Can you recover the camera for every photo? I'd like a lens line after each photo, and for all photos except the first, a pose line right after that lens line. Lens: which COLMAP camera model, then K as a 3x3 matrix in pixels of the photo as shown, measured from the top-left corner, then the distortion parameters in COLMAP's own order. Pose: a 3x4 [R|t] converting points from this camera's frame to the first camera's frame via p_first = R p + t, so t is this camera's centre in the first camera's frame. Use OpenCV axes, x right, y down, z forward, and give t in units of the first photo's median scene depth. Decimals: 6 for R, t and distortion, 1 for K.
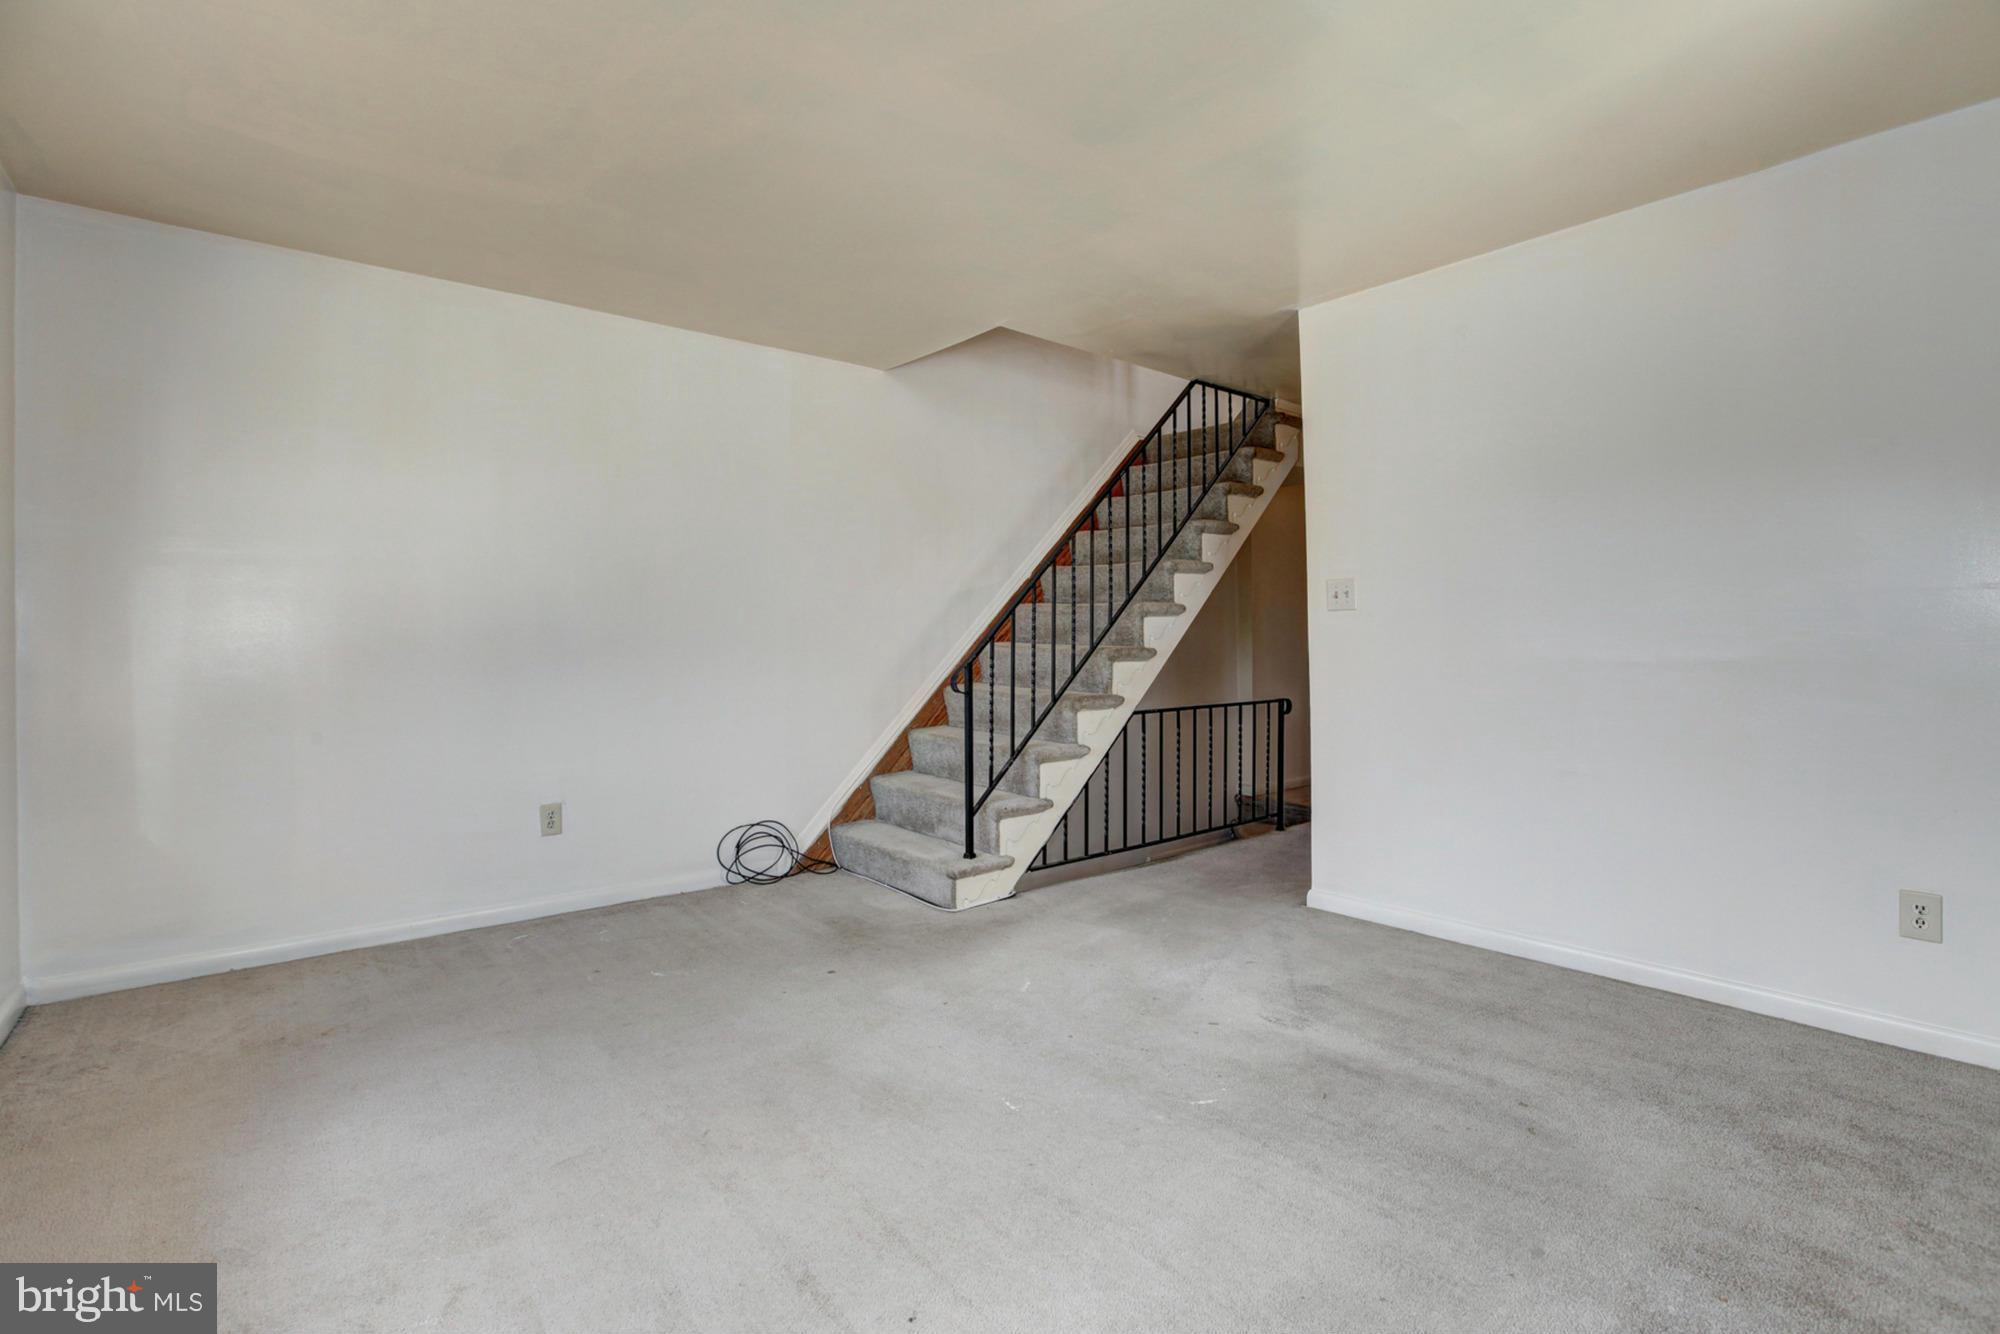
lens RADIAL K [[945.1, 0, 1002.4], [0, 945.1, 637.3], [0, 0, 1]] dist [-0.018193, 0.001017]
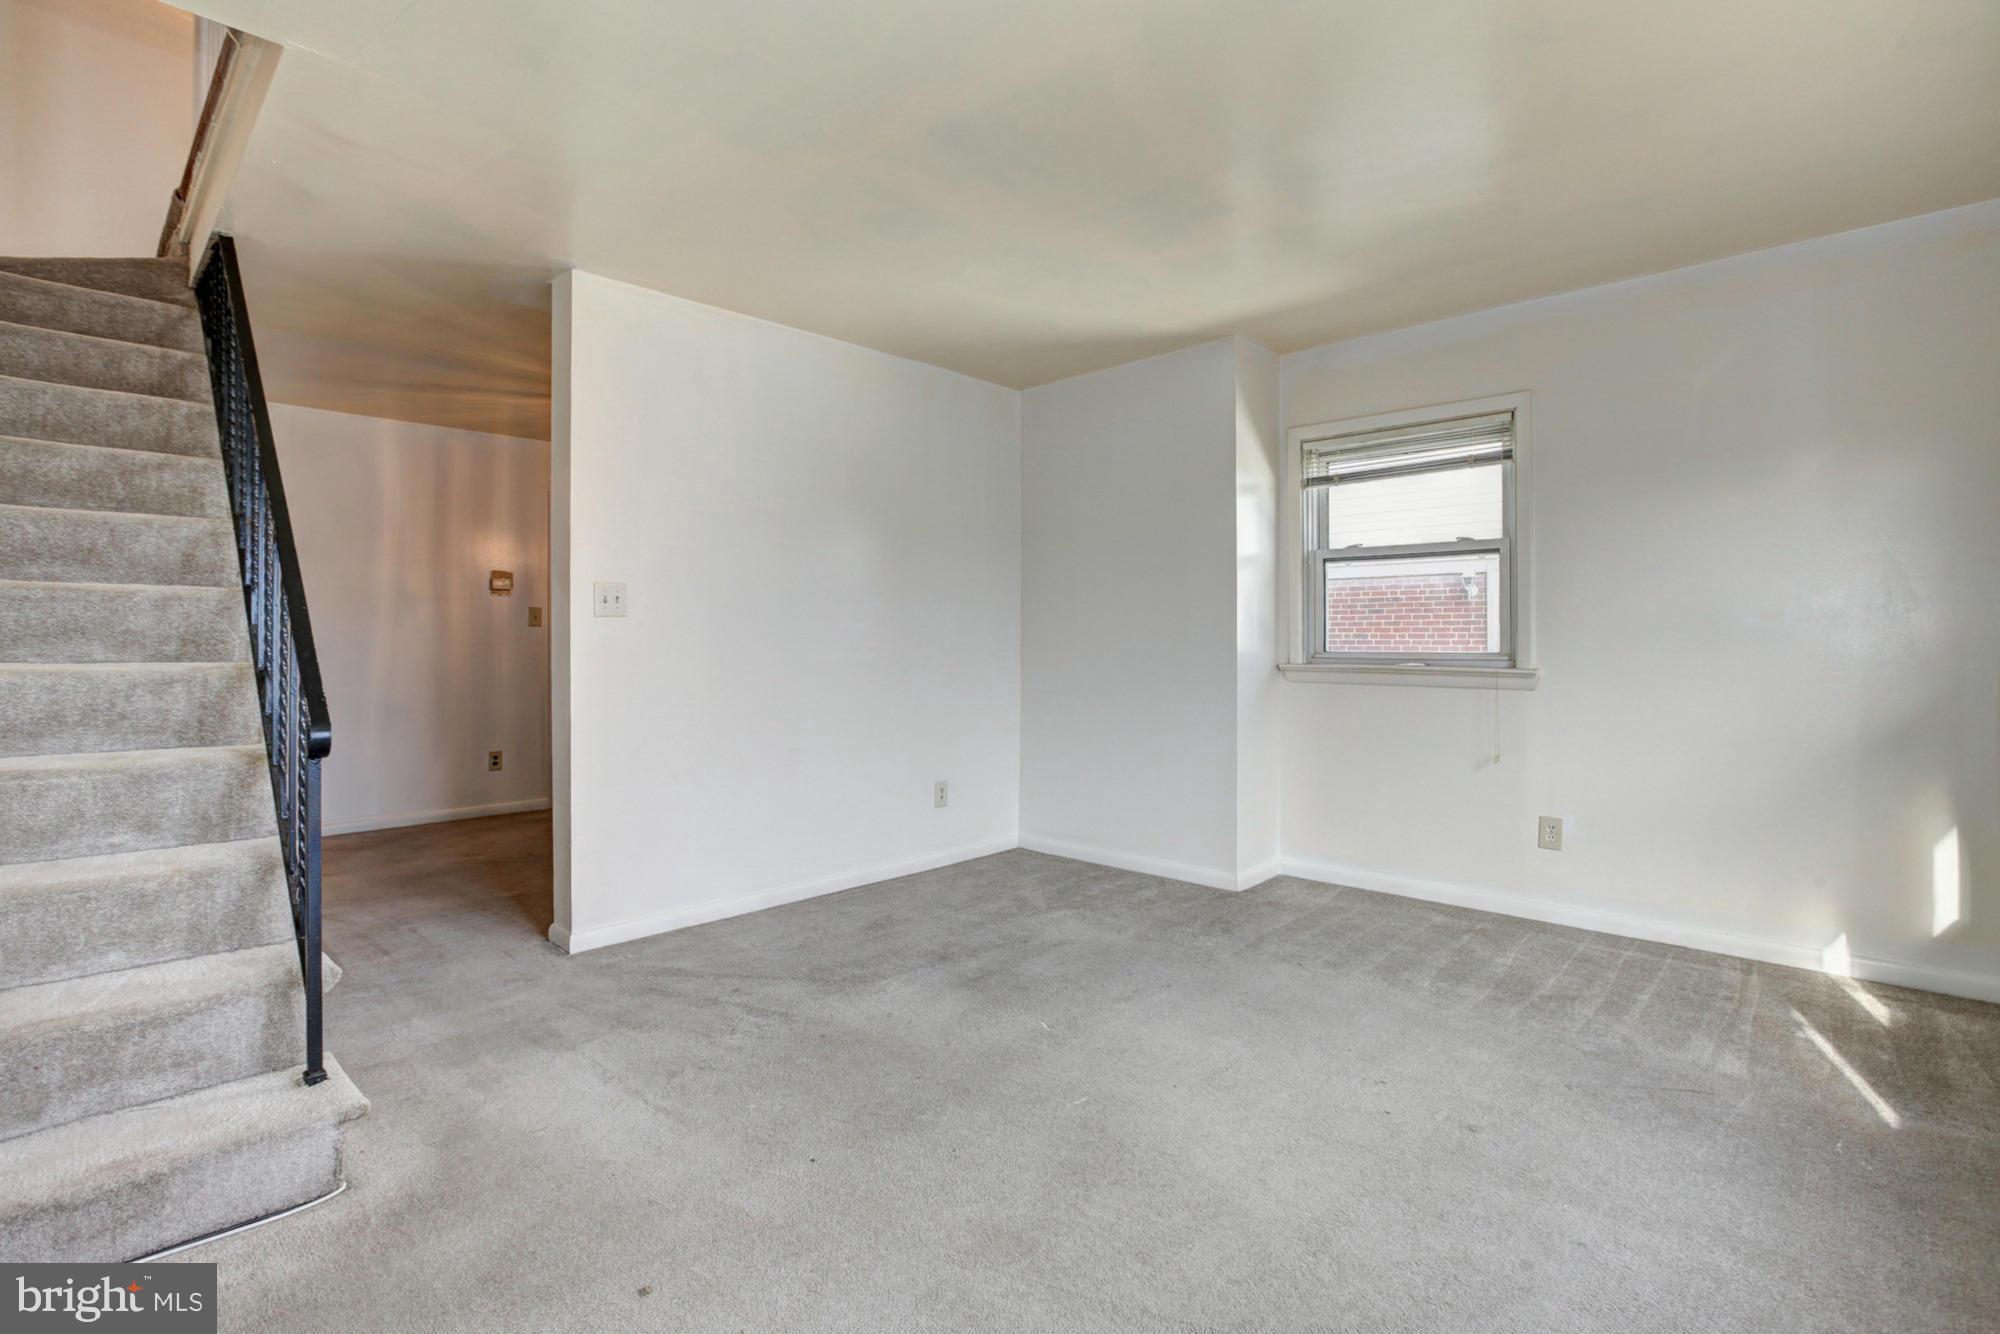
lens RADIAL K [[945.1, 0, 1002.4], [0, 945.1, 637.3], [0, 0, 1]] dist [-0.018193, 0.001017]
pose [[-0.111749, 0.011471, 0.993670, -0.655872], [0.005794, 0.999924, -0.010892, 0.004185], [-0.993720, 0.004540, -0.111807, 0.780237]]
